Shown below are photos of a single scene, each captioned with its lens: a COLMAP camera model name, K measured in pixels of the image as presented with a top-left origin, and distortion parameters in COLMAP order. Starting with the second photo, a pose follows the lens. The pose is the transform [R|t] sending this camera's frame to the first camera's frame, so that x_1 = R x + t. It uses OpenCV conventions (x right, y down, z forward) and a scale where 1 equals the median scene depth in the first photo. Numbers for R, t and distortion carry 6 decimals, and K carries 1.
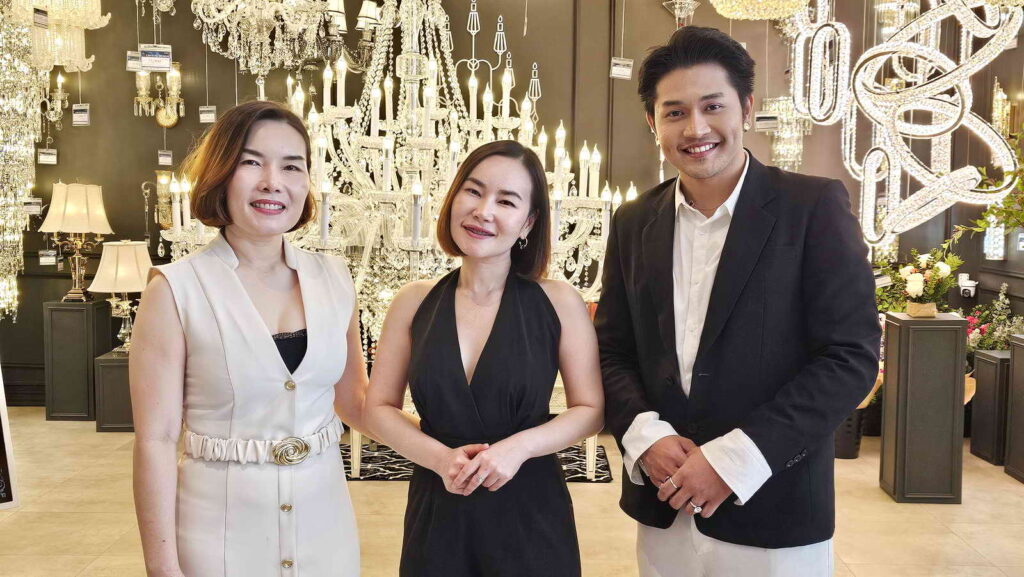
lens RADIAL K [[1127.0, 0, 524.7], [0, 1127.0, 290.8], [0, 0, 1]] dist [0.062295, -0.018892]
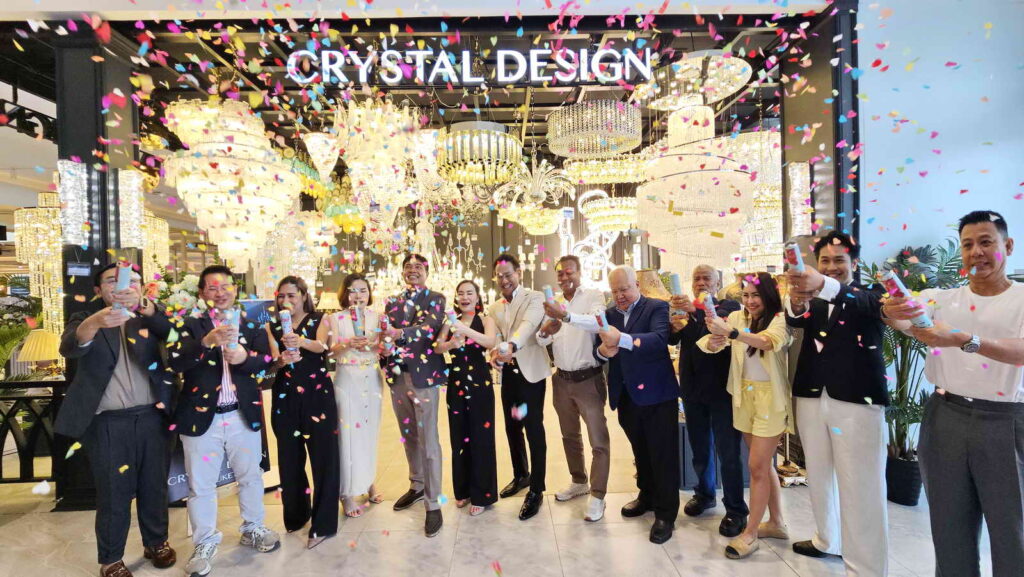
lens RADIAL K [[417.1, 0, 515.2], [0, 417.1, 290.3], [0, 0, 1]] dist [0.000995, 0.000184]
pose [[0.999054, -0.032062, 0.029381, 0.080133], [0.034340, 0.996152, -0.080632, 0.008037], [-0.026682, 0.081565, 0.996311, -0.141029]]
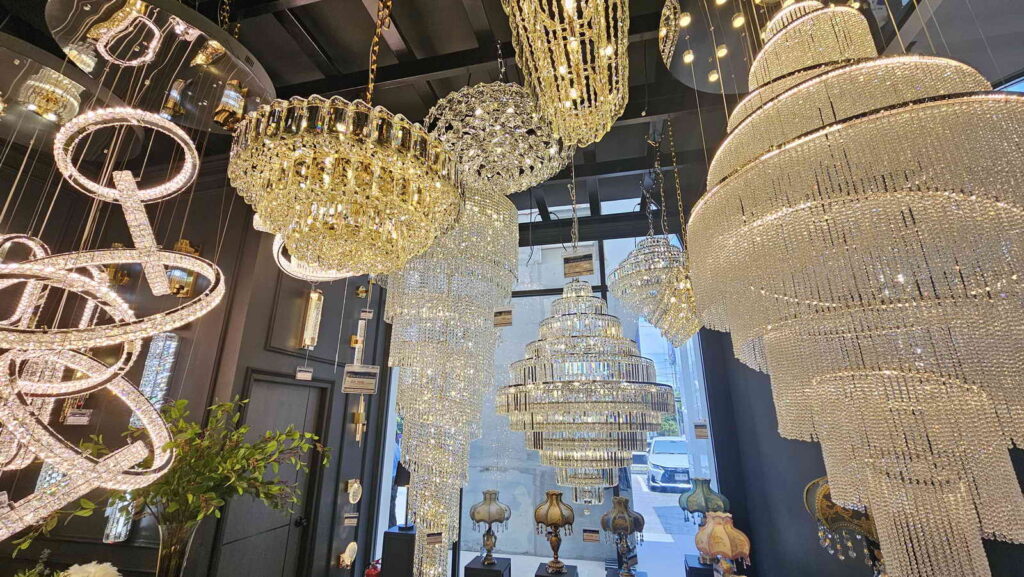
lens RADIAL K [[418.7, 0, 514.4], [0, 418.7, 288.6], [0, 0, 1]] dist [-0.002828, -0.000280]
pose [[0.216452, 0.288371, 0.932733, 0.117385], [0.082699, 0.946532, -0.311829, -0.079860], [-0.972784, 0.144632, 0.181031, 0.560167]]
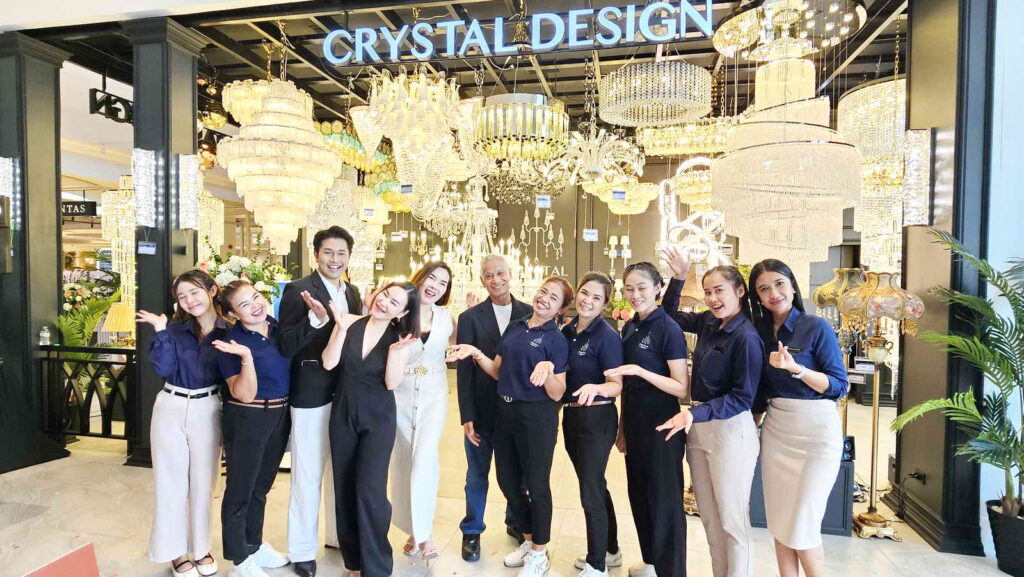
lens RADIAL K [[547.0, 0, 516.6], [0, 547.0, 293.4], [0, 0, 1]] dist [0.007419, -0.000171]
pose [[0.979949, 0.007908, -0.199092, 0.180972], [-0.019806, 0.998129, -0.057840, 0.015262], [0.198262, 0.060623, 0.978273, -0.226027]]
